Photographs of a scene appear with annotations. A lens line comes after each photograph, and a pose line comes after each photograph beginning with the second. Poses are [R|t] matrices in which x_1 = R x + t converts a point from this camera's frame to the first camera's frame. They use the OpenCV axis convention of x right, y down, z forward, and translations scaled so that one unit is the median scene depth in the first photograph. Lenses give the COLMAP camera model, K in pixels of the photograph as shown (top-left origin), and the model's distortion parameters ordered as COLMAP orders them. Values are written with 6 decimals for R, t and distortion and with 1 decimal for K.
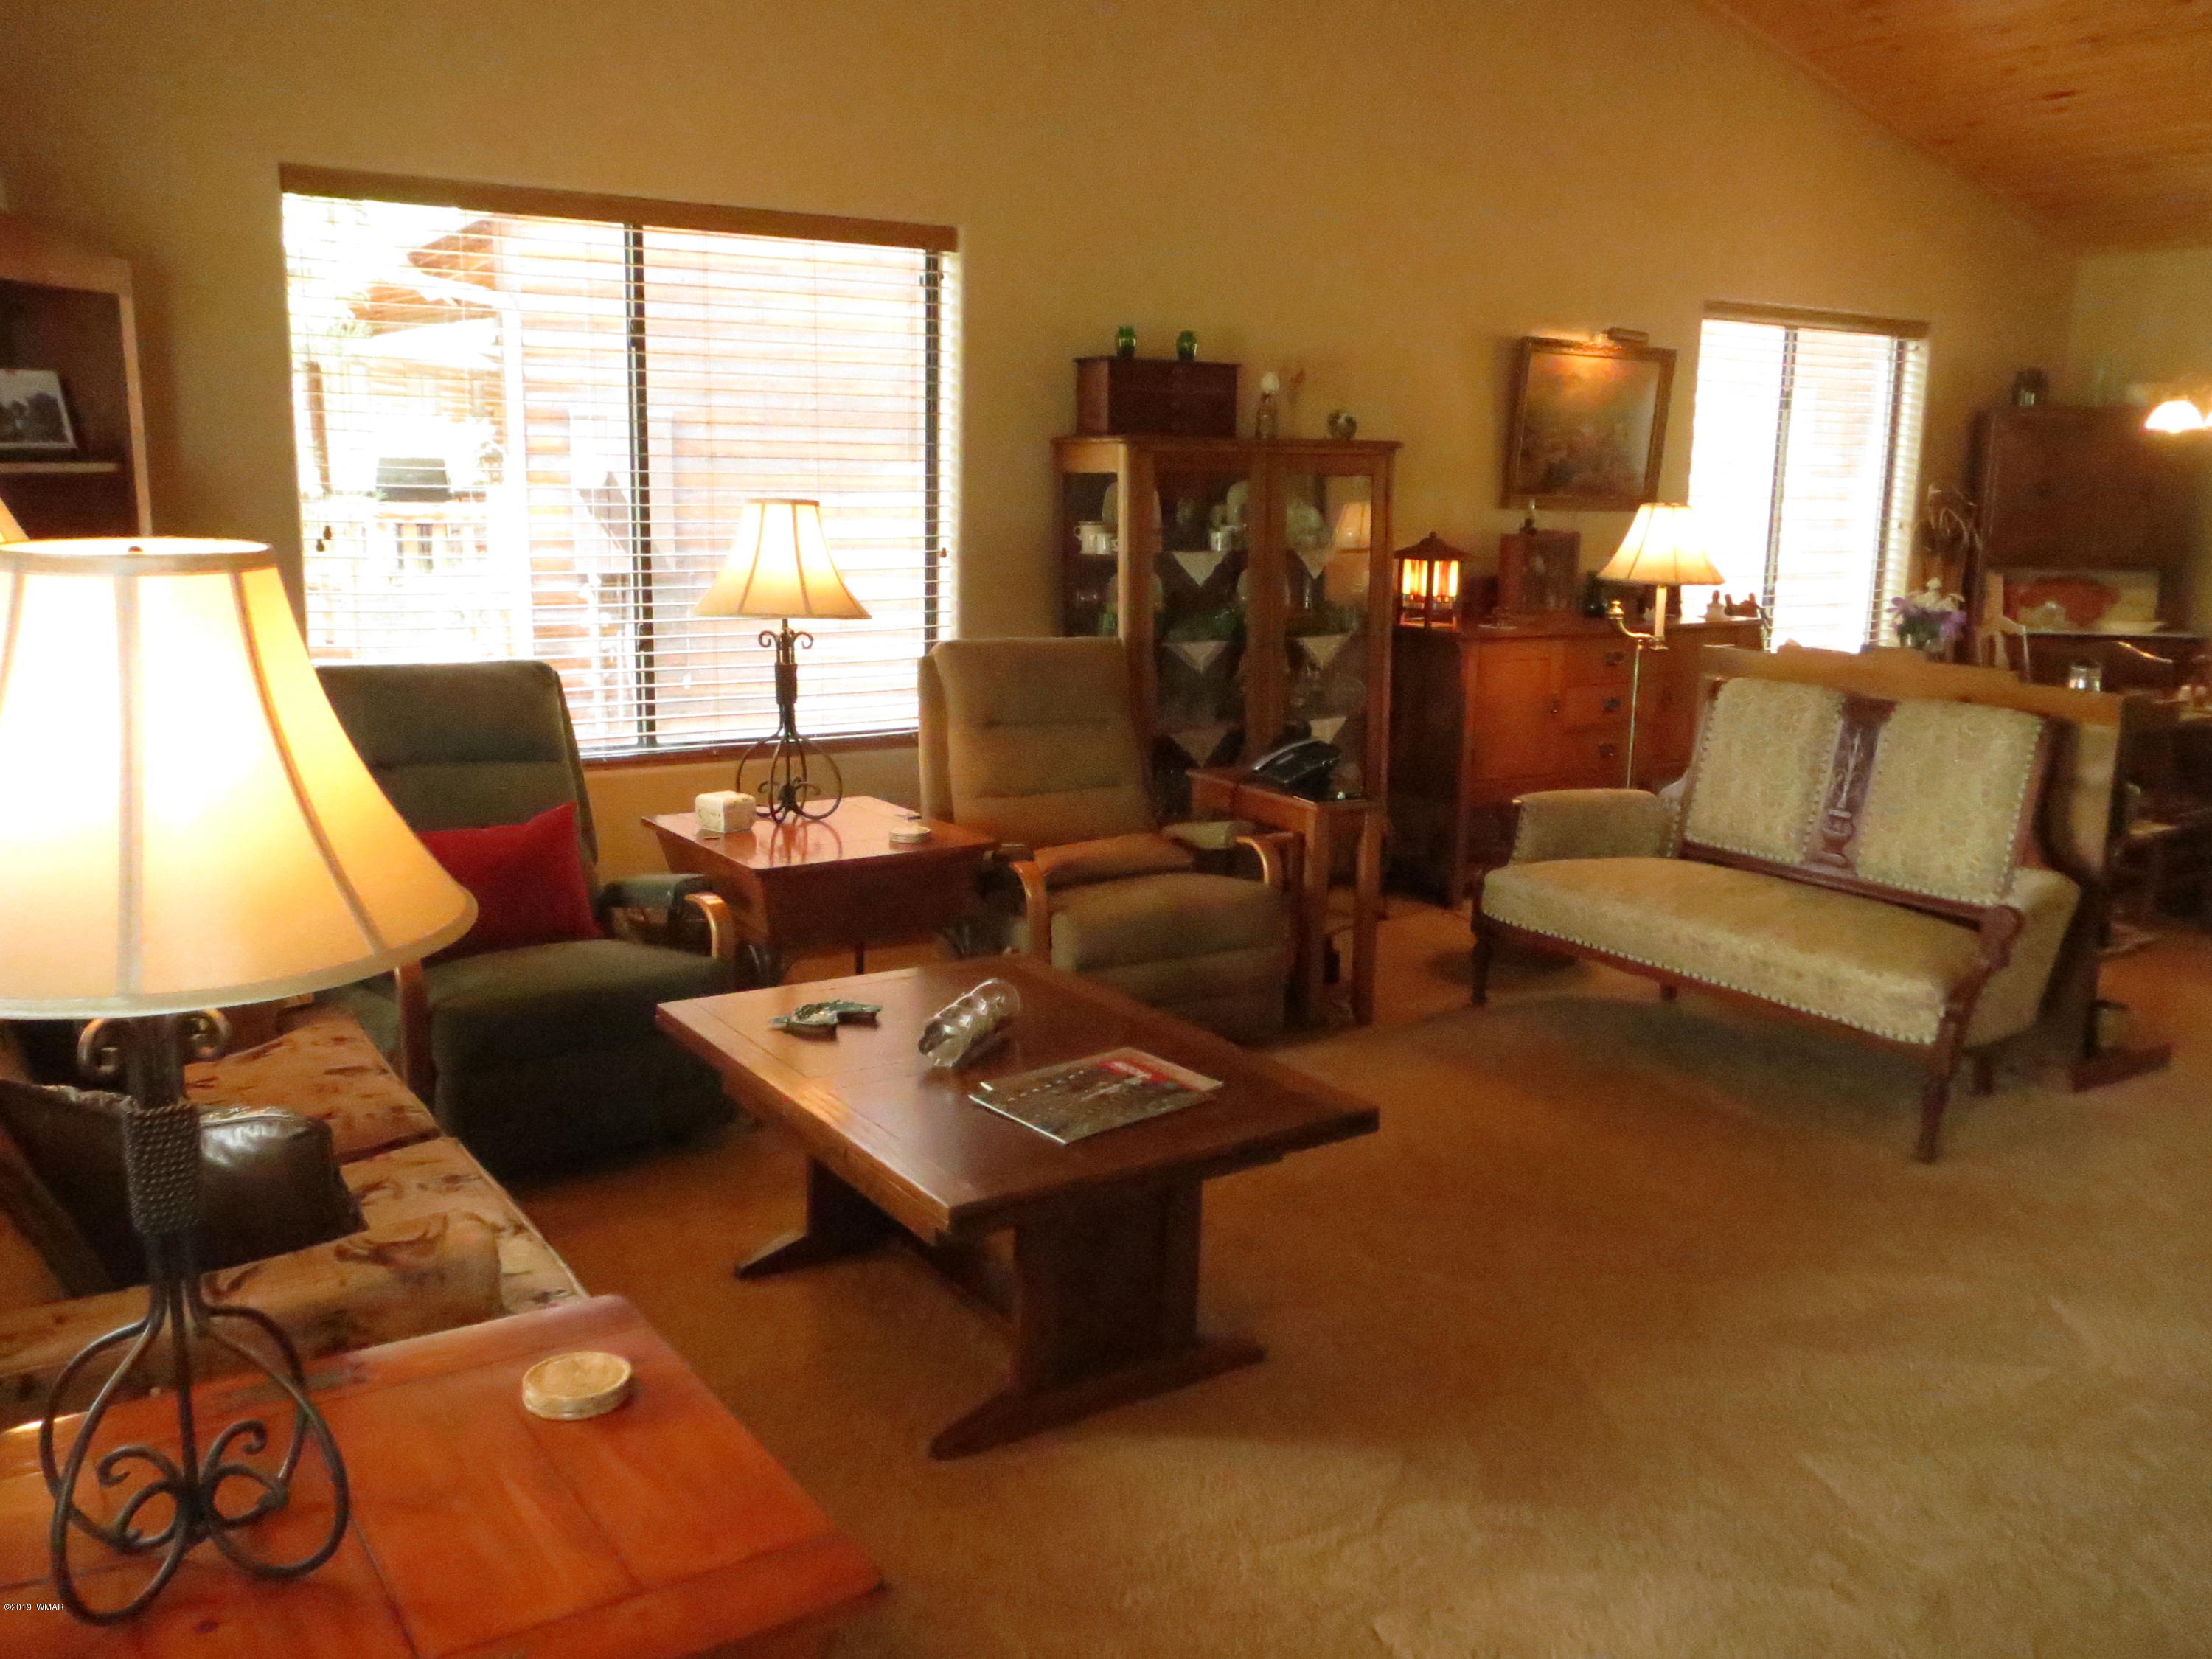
lens RADIAL K [[1865.7, 0, 1084.6], [0, 1865.7, 828.2], [0, 0, 1]] dist [-0.023529, 0.006309]
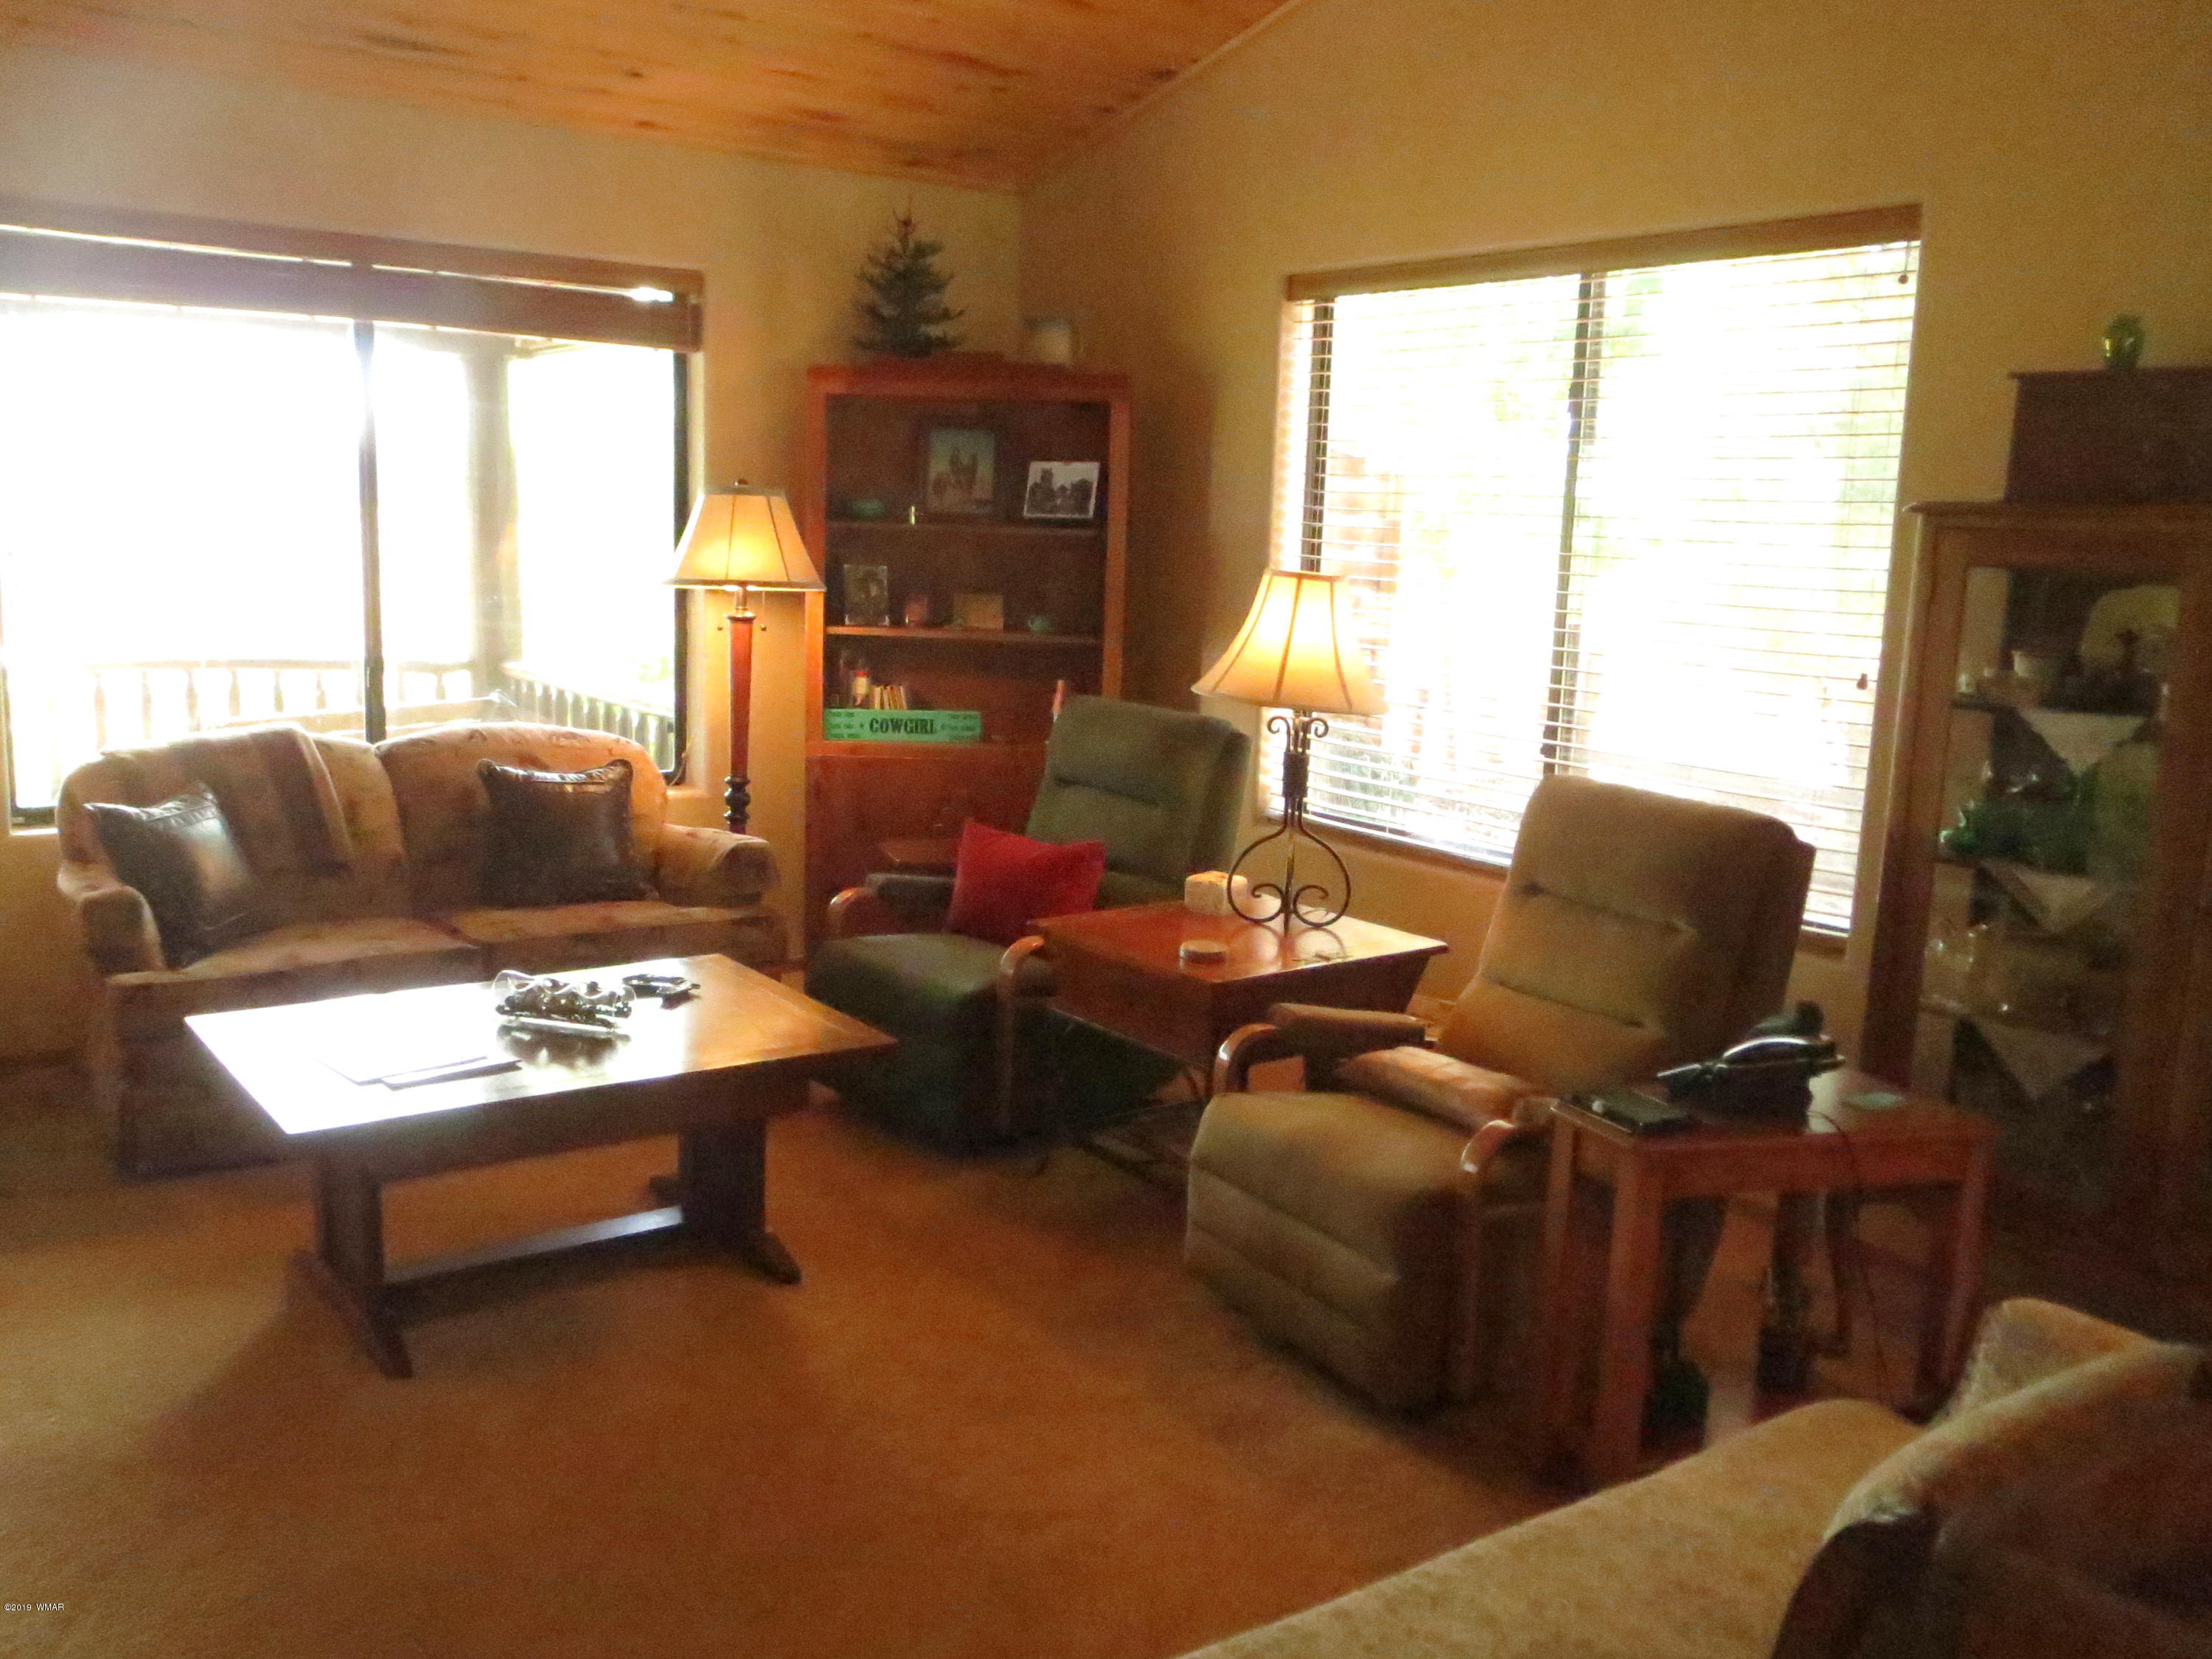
lens RADIAL K [[1865.7, 0, 1084.6], [0, 1865.7, 828.2], [0, 0, 1]] dist [-0.023529, 0.006309]
pose [[0.049334, 0.148687, -0.987653, 0.719880], [-0.224088, 0.965295, 0.134128, -0.149944], [0.973319, 0.214704, 0.080941, 0.827061]]
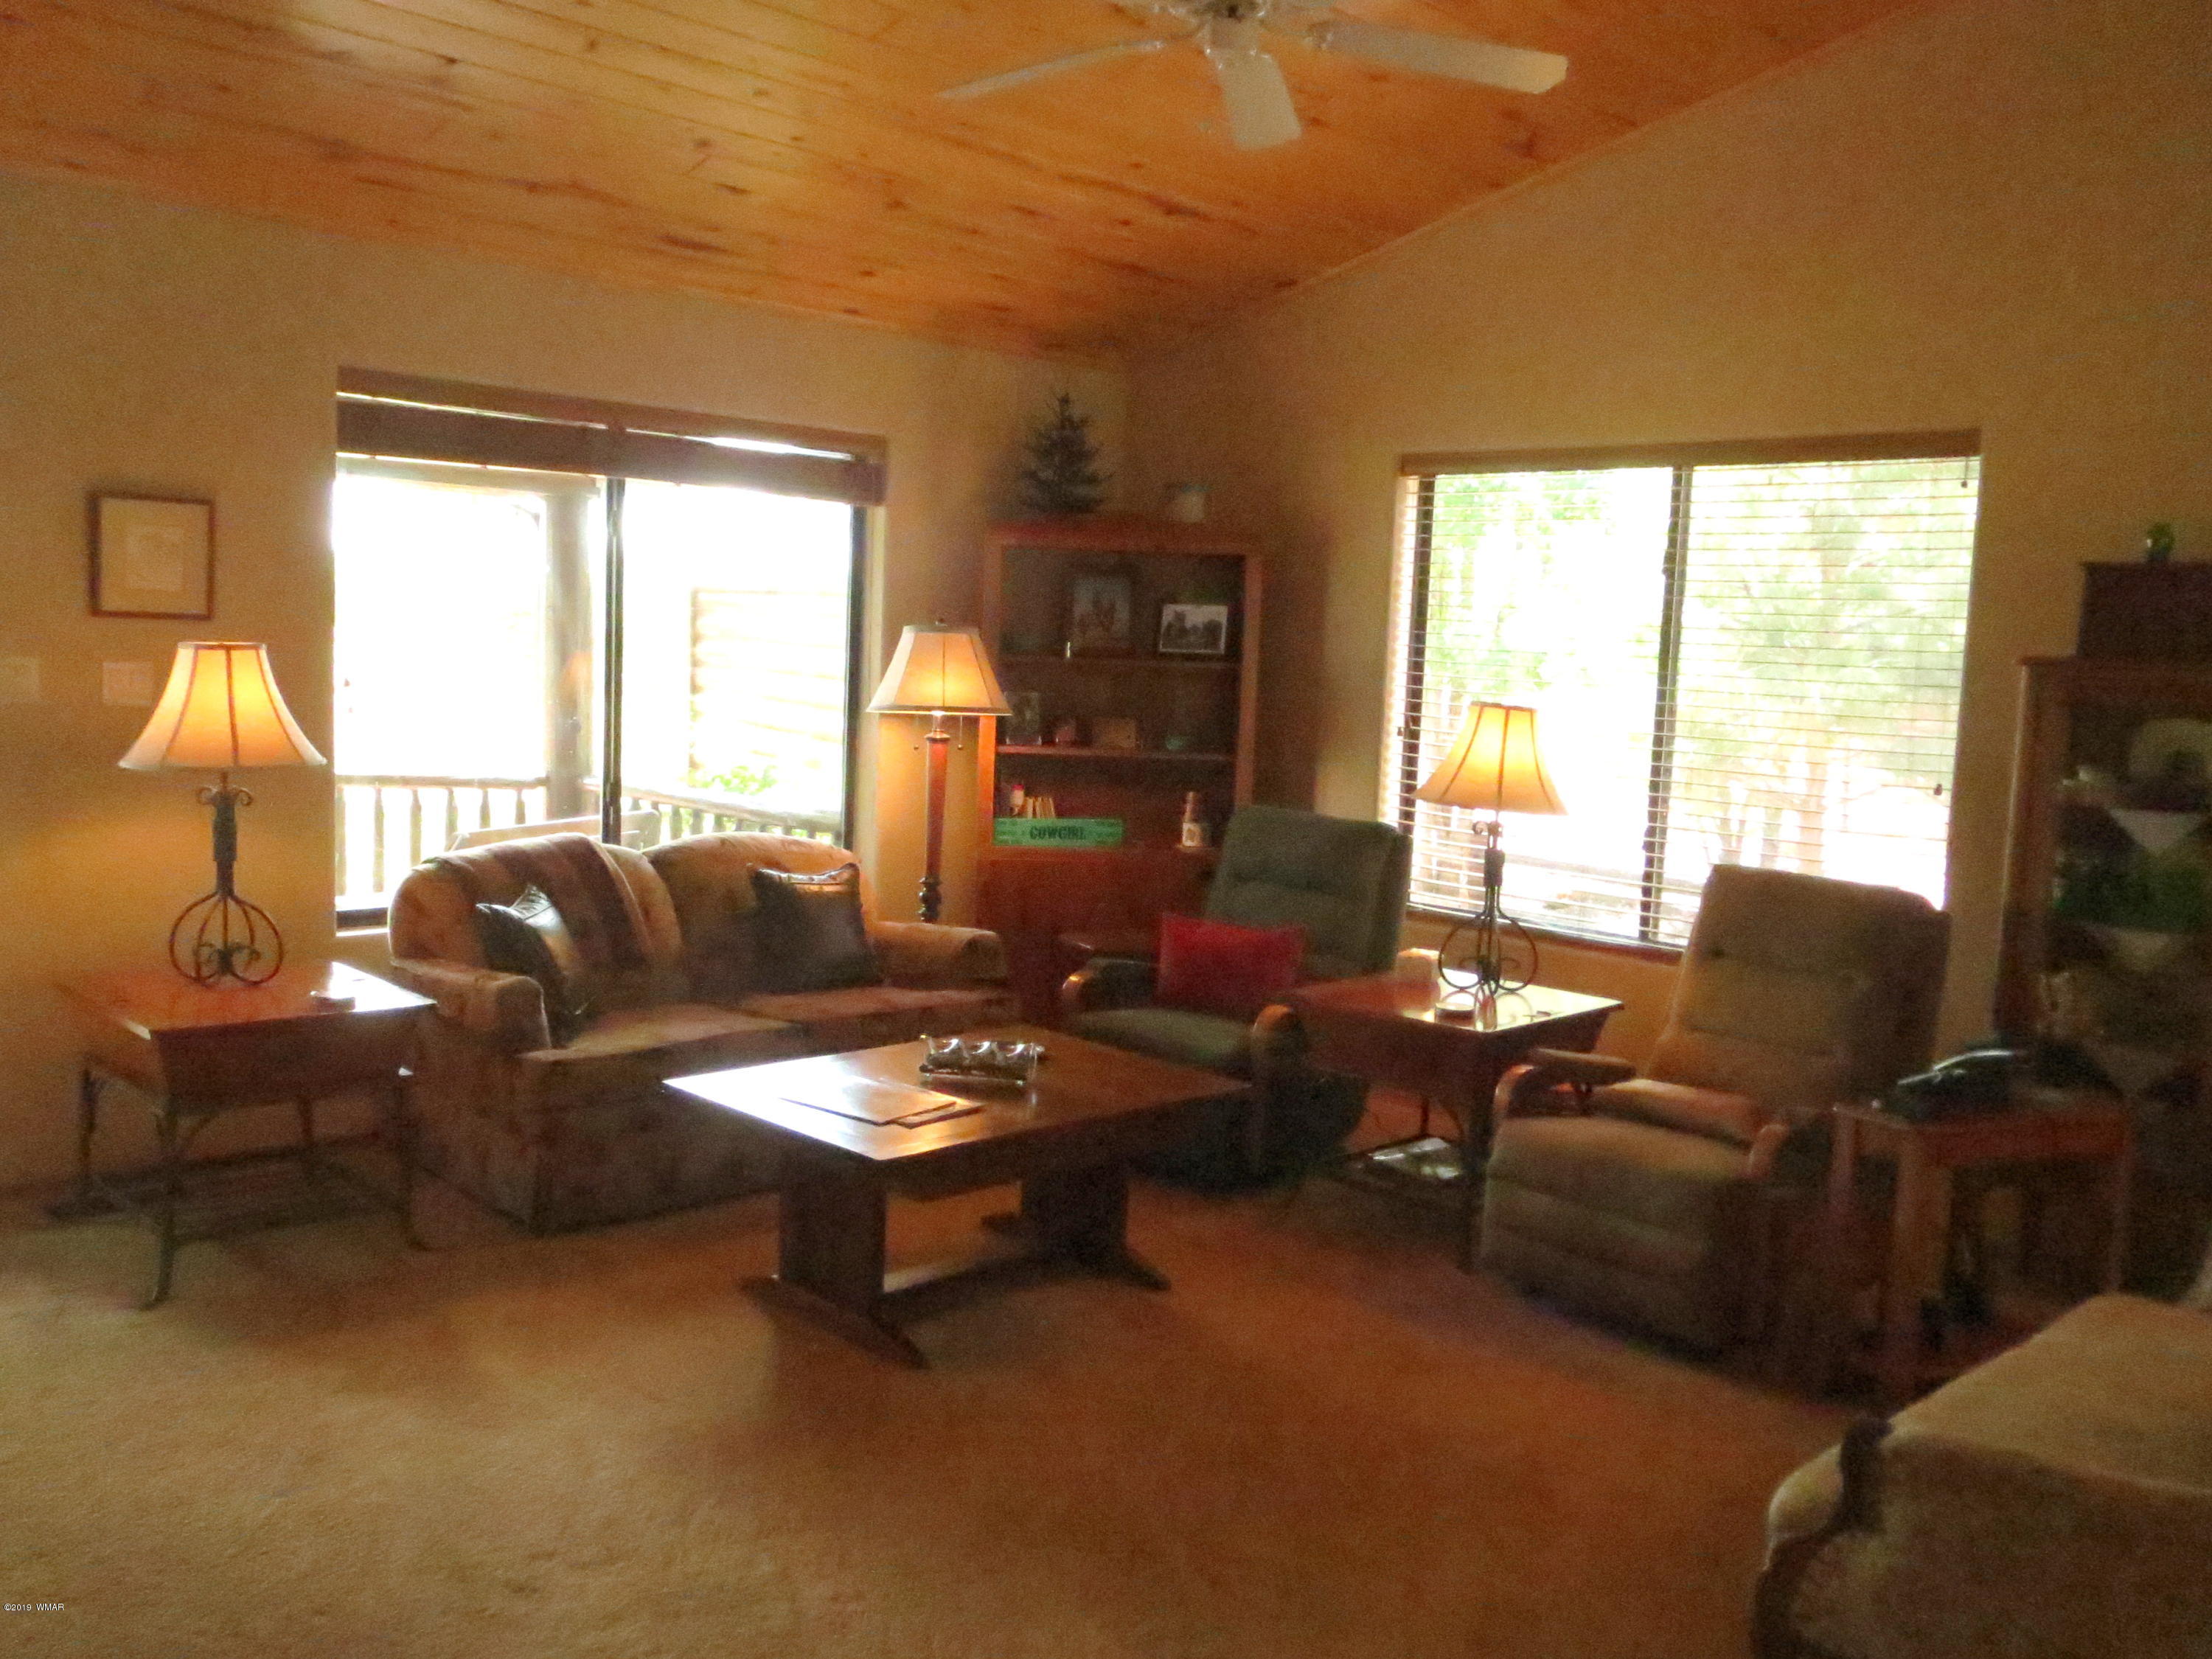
lens RADIAL K [[1865.7, 0, 1084.6], [0, 1865.7, 828.2], [0, 0, 1]] dist [-0.023529, 0.006309]
pose [[0.191856, 0.088557, -0.977420, 0.863813], [-0.225776, 0.973192, 0.043856, -0.094028], [0.955100, 0.212264, 0.206706, 0.530502]]
